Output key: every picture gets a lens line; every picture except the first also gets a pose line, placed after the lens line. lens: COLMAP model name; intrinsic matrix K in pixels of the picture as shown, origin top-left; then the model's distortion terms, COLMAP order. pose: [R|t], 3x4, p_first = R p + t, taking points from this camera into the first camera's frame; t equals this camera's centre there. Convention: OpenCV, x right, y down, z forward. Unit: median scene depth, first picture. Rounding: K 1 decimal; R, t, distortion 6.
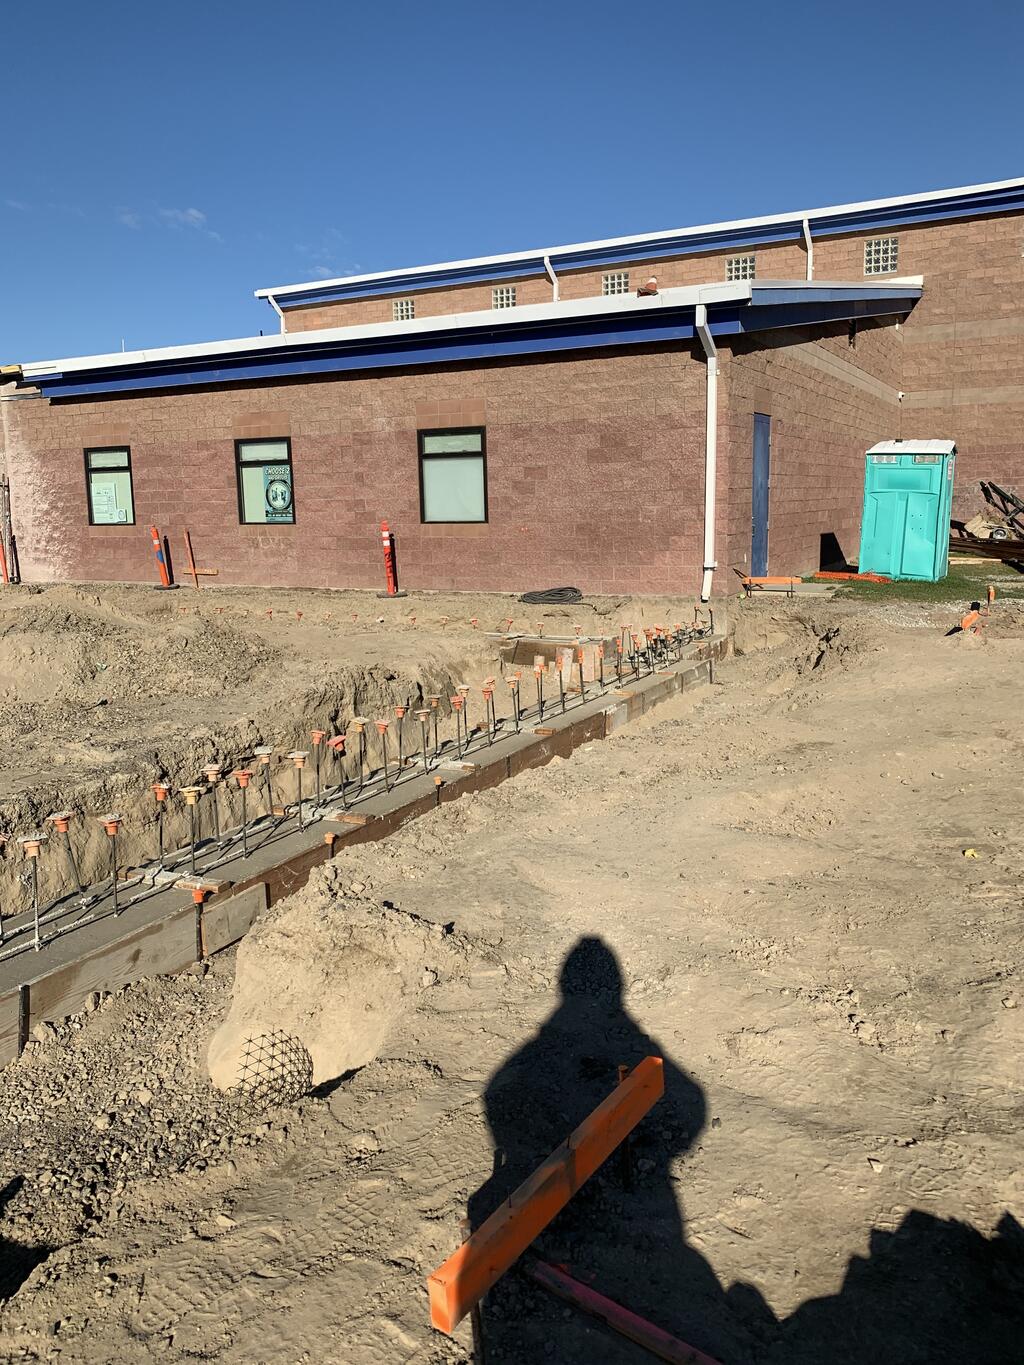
lens RADIAL K [[1028.4, 0, 511.7], [0, 1028.4, 675.9], [0, 0, 1]] dist [0.055345, -0.032257]
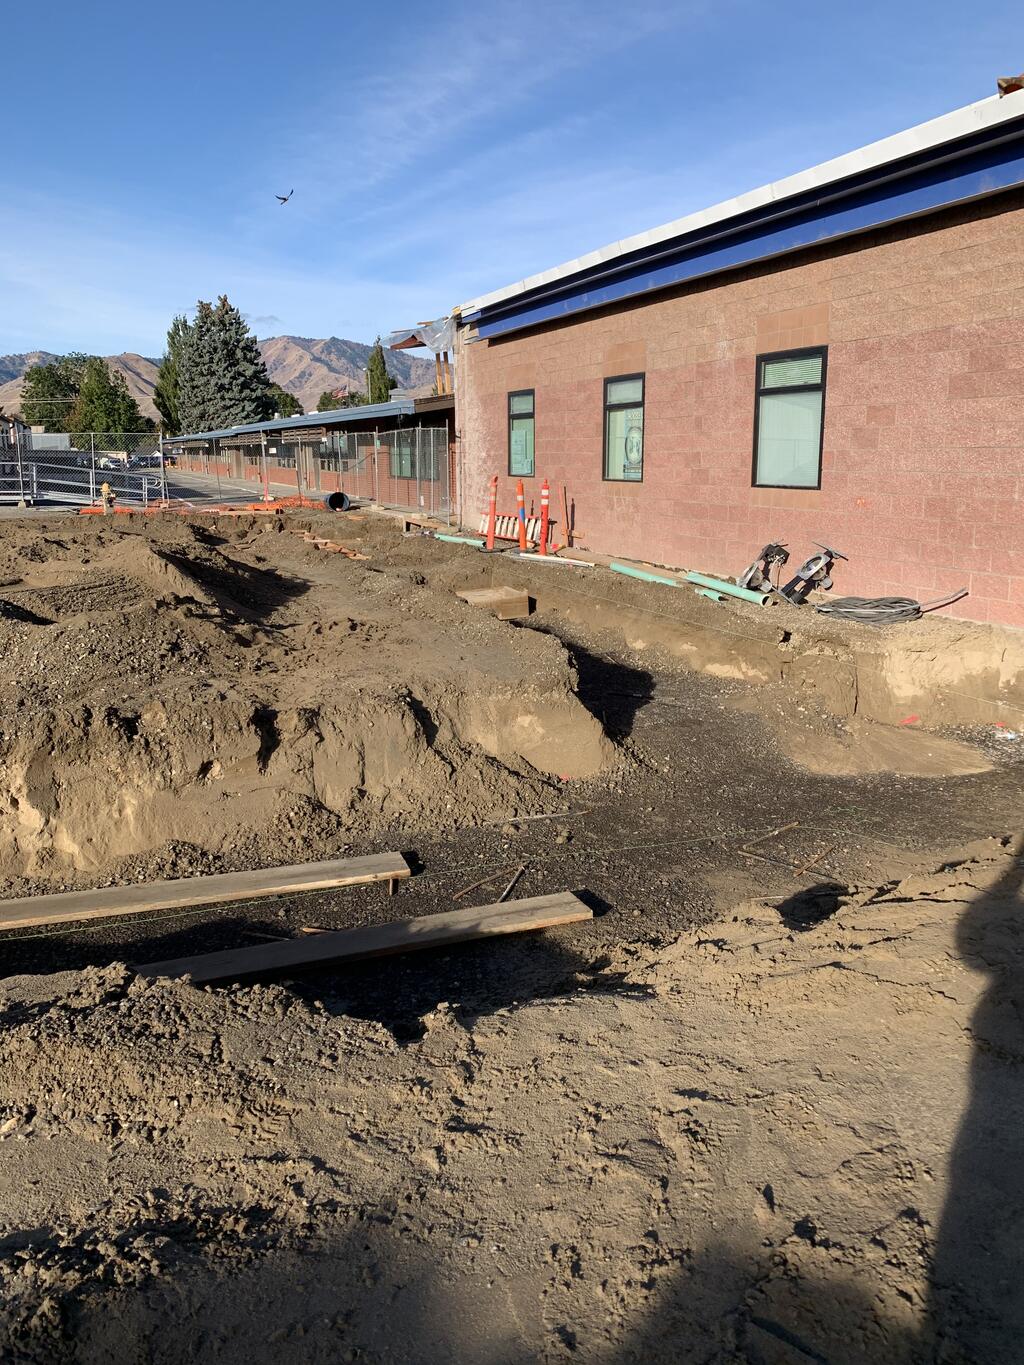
lens RADIAL K [[1046.7, 0, 516.2], [0, 1046.7, 663.1], [0, 0, 1]] dist [0.034881, -0.038262]
pose [[0.764486, 0.142383, -0.628719, 0.262358], [-0.116631, 0.989757, 0.082329, -0.066927], [0.634002, 0.010388, 0.773262, 0.327153]]
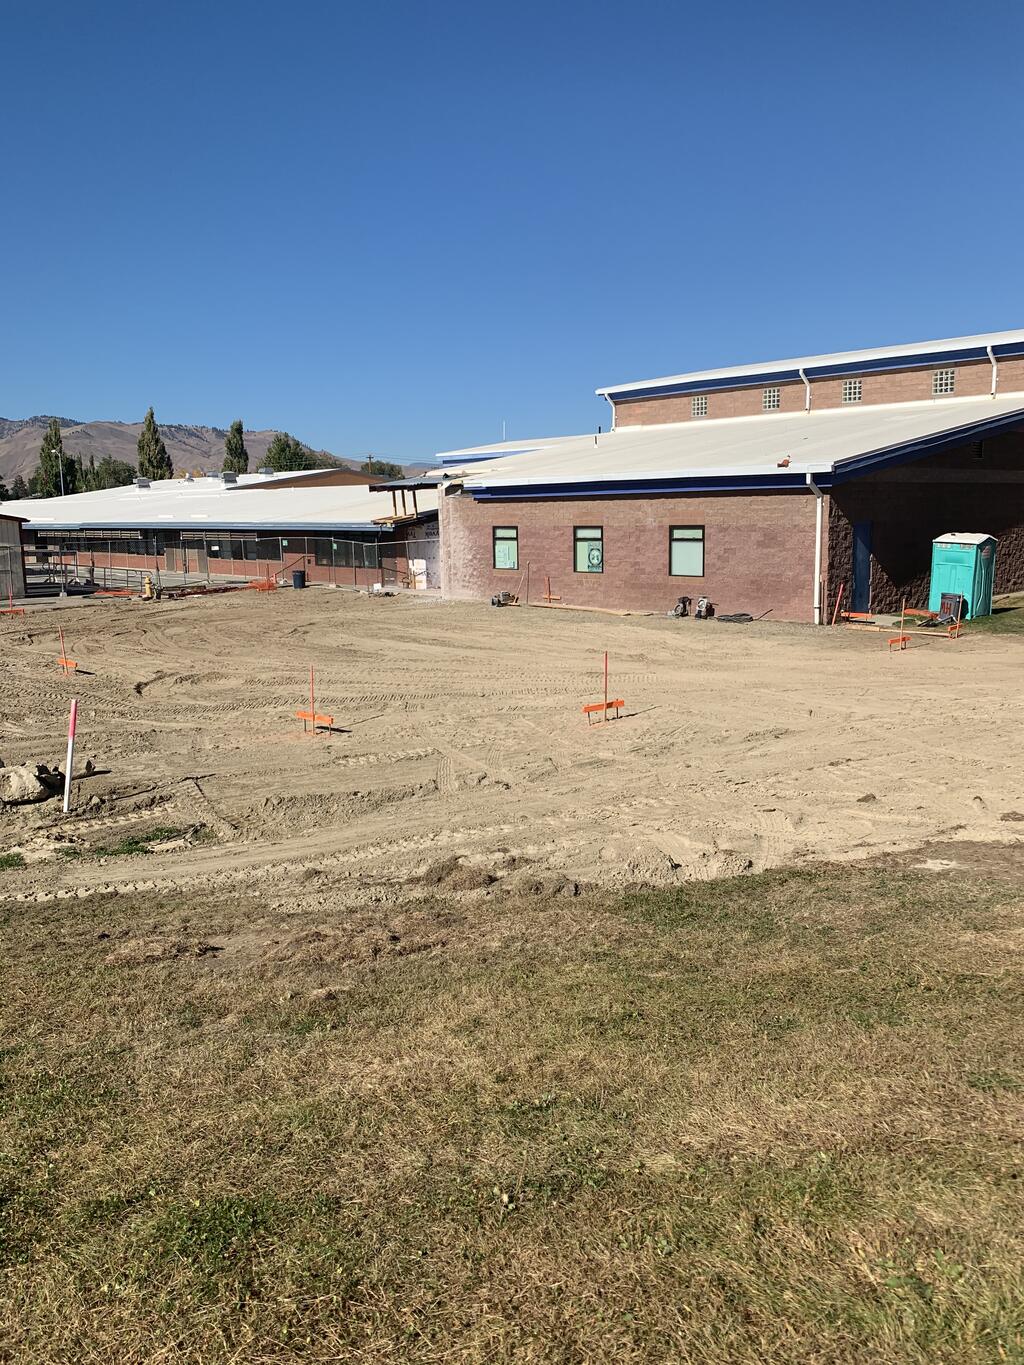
lens RADIAL K [[1046.7, 0, 496.7], [0, 1046.7, 667.4], [0, 0, 1]] dist [0.034881, -0.038262]
pose [[0.945134, 0.049397, -0.322925, 0.227032], [-0.052609, 0.998614, -0.001219, 0.031590], [0.322418, 0.018141, 0.946424, -0.839924]]
